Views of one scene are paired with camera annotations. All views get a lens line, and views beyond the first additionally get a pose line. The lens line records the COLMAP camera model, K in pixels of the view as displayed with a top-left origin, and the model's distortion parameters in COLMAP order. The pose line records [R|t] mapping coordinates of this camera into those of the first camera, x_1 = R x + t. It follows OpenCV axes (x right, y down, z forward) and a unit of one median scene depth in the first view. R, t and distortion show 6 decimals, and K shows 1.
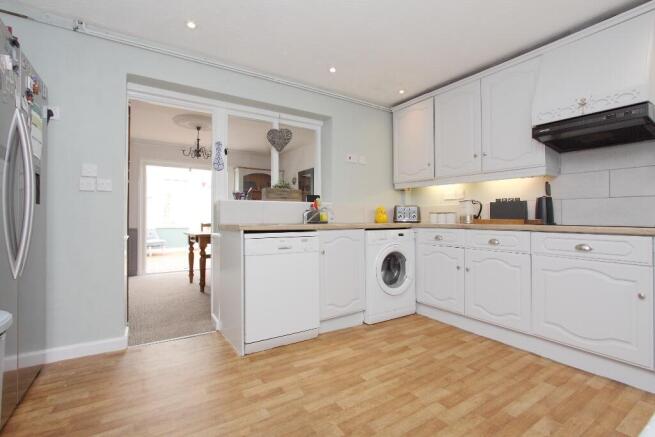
lens RADIAL K [[305.1, 0, 327.0], [0, 305.1, 212.3], [0, 0, 1]] dist [-0.009122, 0.000168]
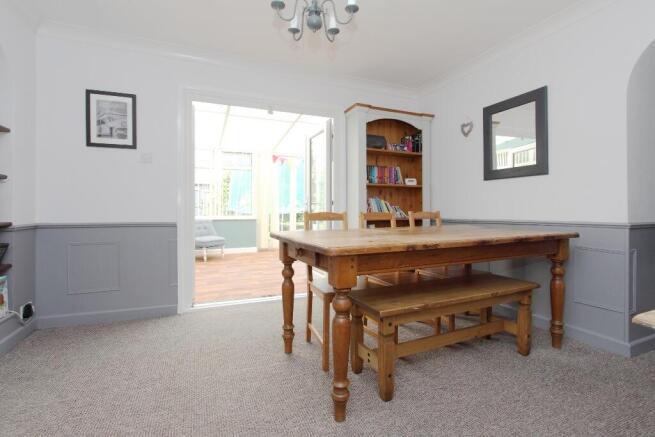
lens RADIAL K [[305.1, 0, 327.0], [0, 305.1, 212.3], [0, 0, 1]] dist [-0.009122, 0.000168]
pose [[0.987418, 0.004069, -0.158082, -0.580417], [-0.000637, 0.999763, 0.021754, 0.052277], [0.158133, -0.021380, 0.987186, 1.067227]]
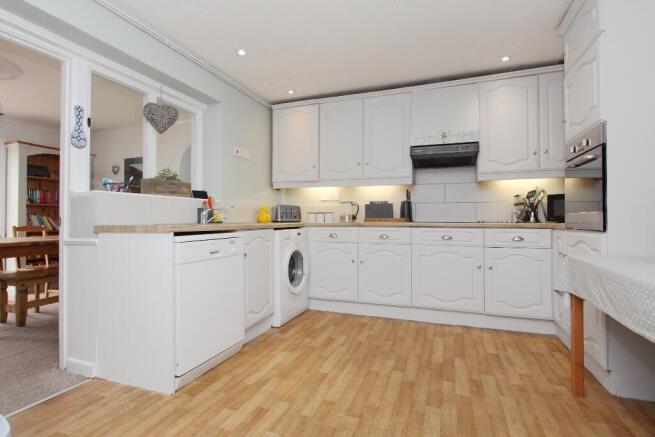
lens RADIAL K [[324.0, 0, 328.7], [0, 324.0, 215.9], [0, 0, 1]] dist [-0.013319, -0.000152]
pose [[0.799321, 0.004325, 0.600889, -0.374337], [-0.007663, 0.999966, 0.002997, 0.010920], [-0.600856, -0.007000, 0.799327, 0.090177]]
